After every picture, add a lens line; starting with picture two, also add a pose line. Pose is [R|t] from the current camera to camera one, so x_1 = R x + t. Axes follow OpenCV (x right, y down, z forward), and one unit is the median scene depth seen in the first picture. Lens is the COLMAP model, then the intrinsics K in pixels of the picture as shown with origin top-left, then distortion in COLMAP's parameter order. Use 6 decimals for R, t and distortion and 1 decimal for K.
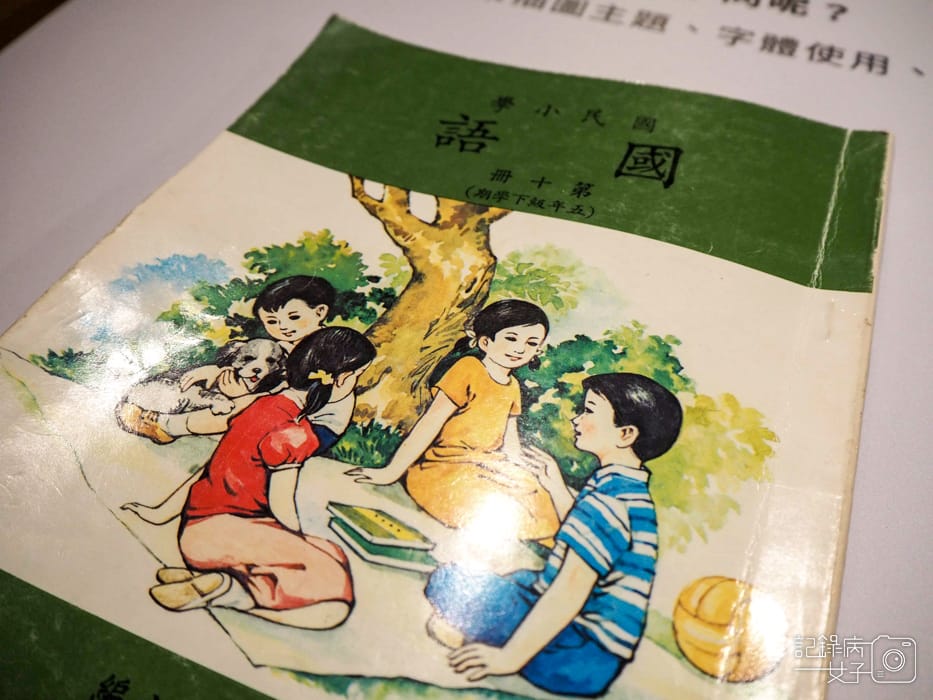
lens RADIAL K [[772.2, 0, 466.5], [0, 772.2, 349.6], [0, 0, 1]] dist [-0.042200, 0.018350]
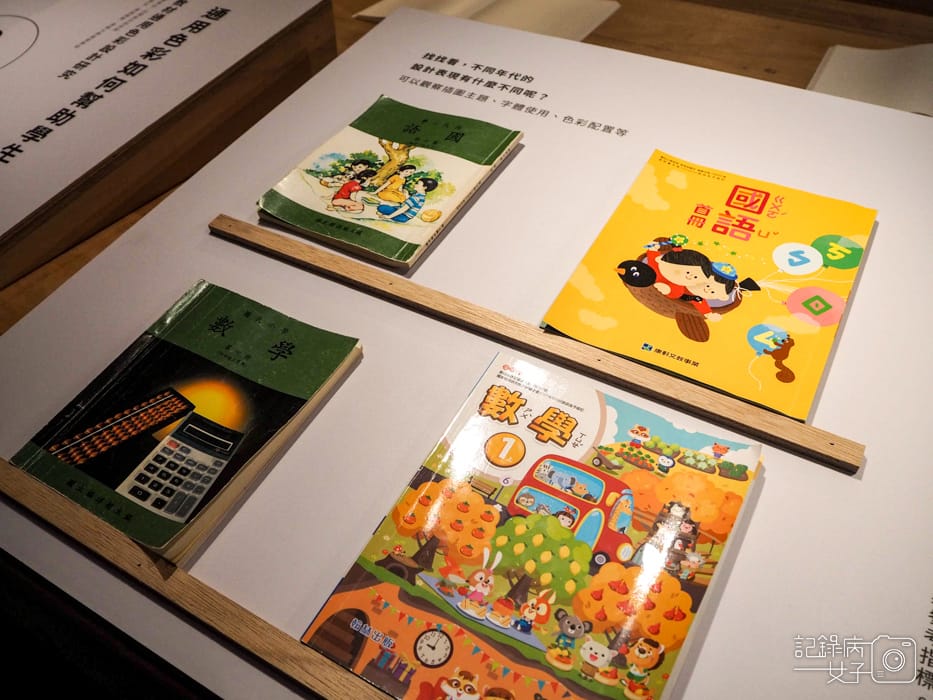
lens RADIAL K [[772.2, 0, 466.5], [0, 772.2, 349.8], [0, 0, 1]] dist [-0.042200, 0.018350]
pose [[0.988673, 0.073740, -0.130721, 1.020424], [-0.079908, 0.995893, -0.042575, 1.132081], [0.127045, 0.052538, 0.990505, -3.186443]]
